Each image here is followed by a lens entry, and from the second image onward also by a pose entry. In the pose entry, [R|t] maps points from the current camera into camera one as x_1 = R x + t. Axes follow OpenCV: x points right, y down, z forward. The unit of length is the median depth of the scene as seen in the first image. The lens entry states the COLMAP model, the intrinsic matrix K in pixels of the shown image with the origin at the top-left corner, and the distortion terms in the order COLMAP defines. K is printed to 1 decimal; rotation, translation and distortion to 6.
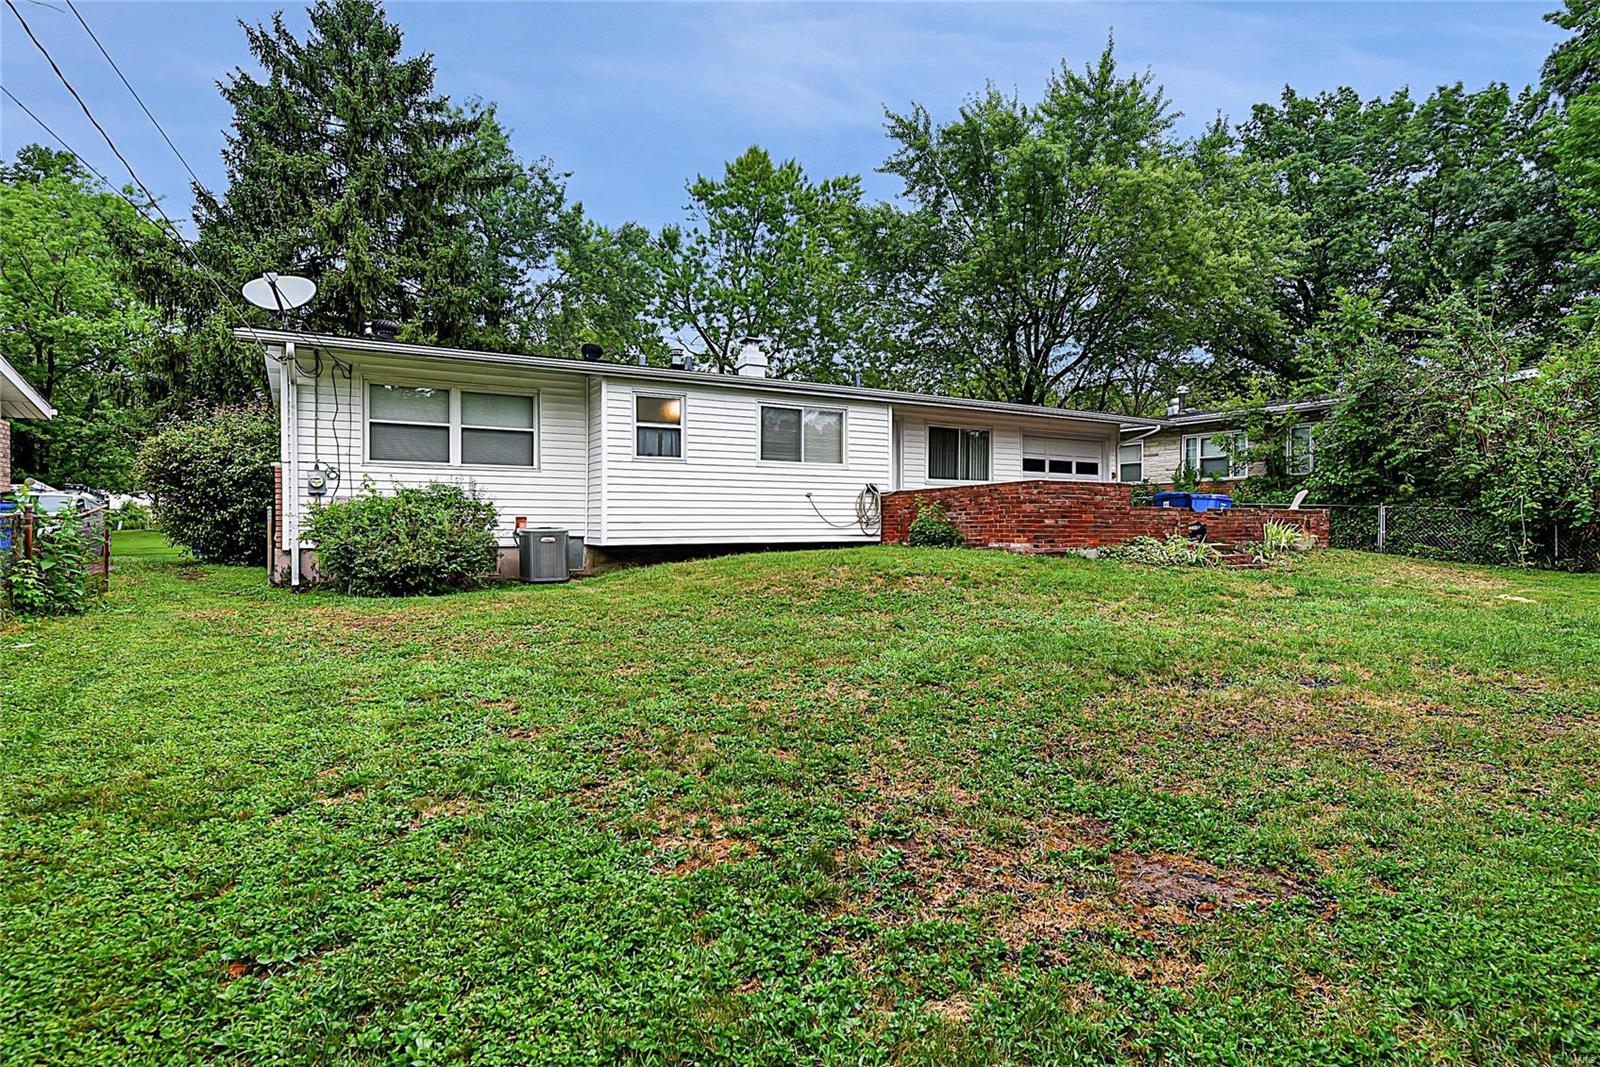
lens RADIAL K [[848.0, 0, 795.0], [0, 848.0, 529.7], [0, 0, 1]] dist [0.001274, 0.000105]
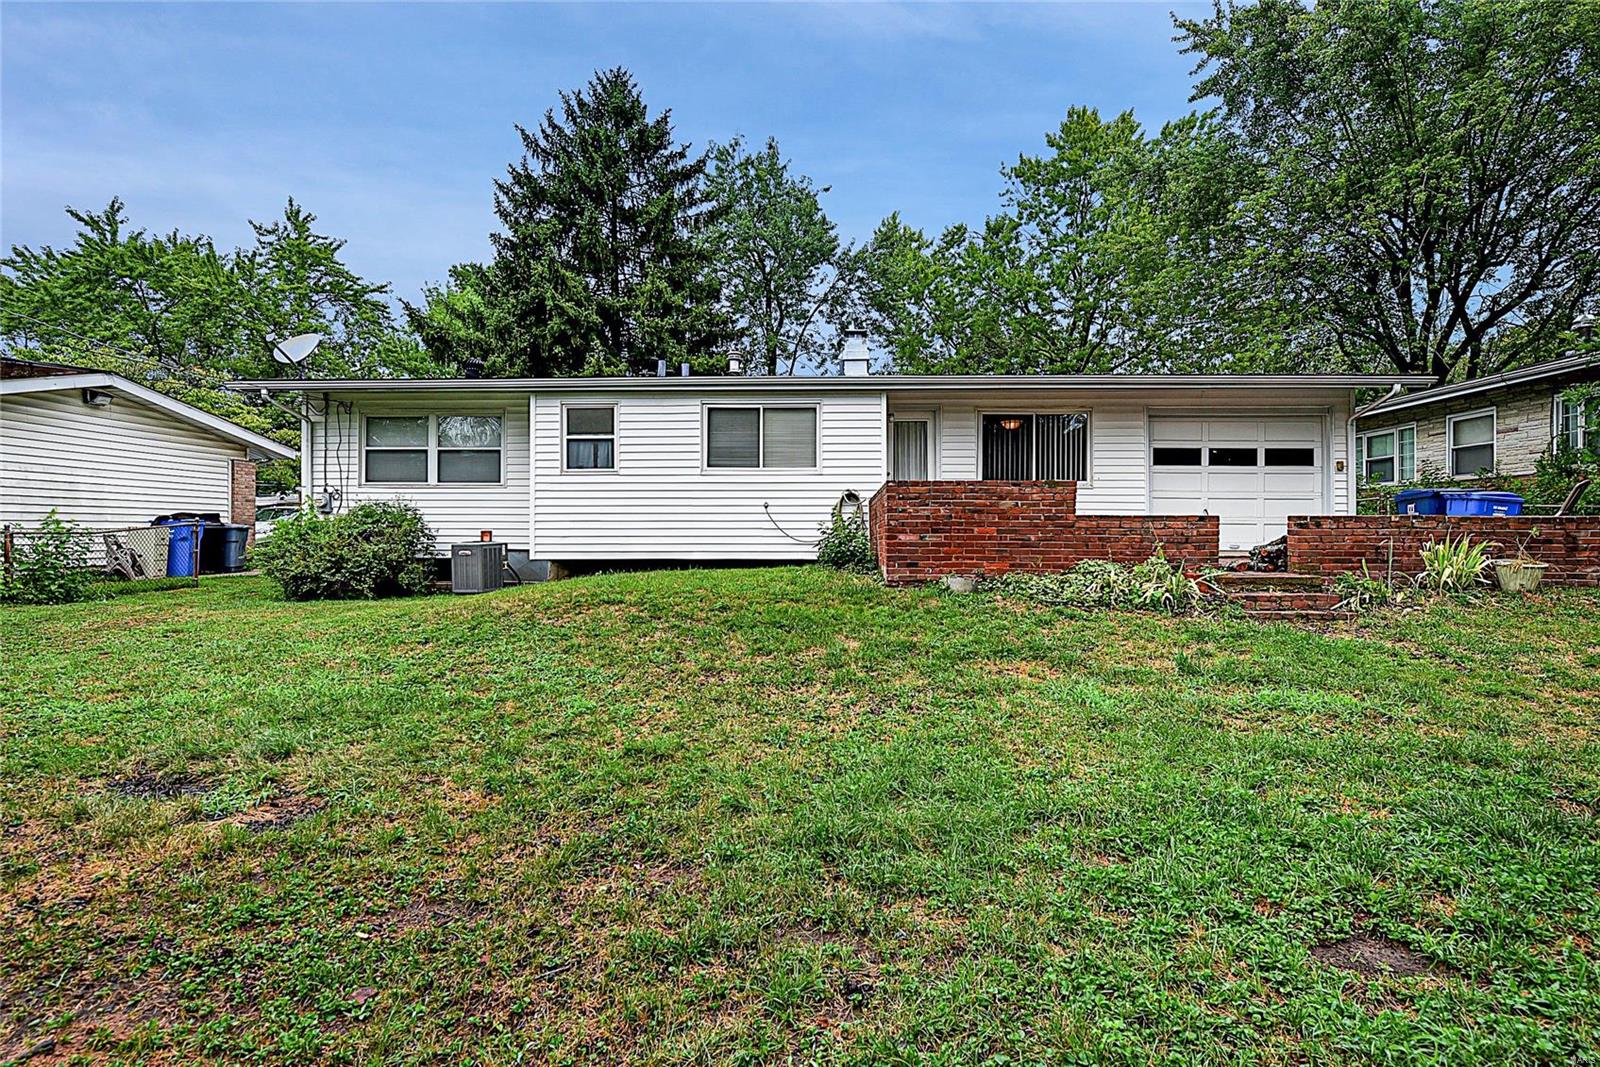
lens RADIAL K [[848.0, 0, 799.5], [0, 848.0, 533.1], [0, 0, 1]] dist [0.001274, 0.000105]
pose [[0.833478, 0.001102, -0.552552, 0.558237], [-0.005831, 0.999960, -0.006801, -0.006770], [0.552522, 0.008890, 0.833451, 0.310852]]
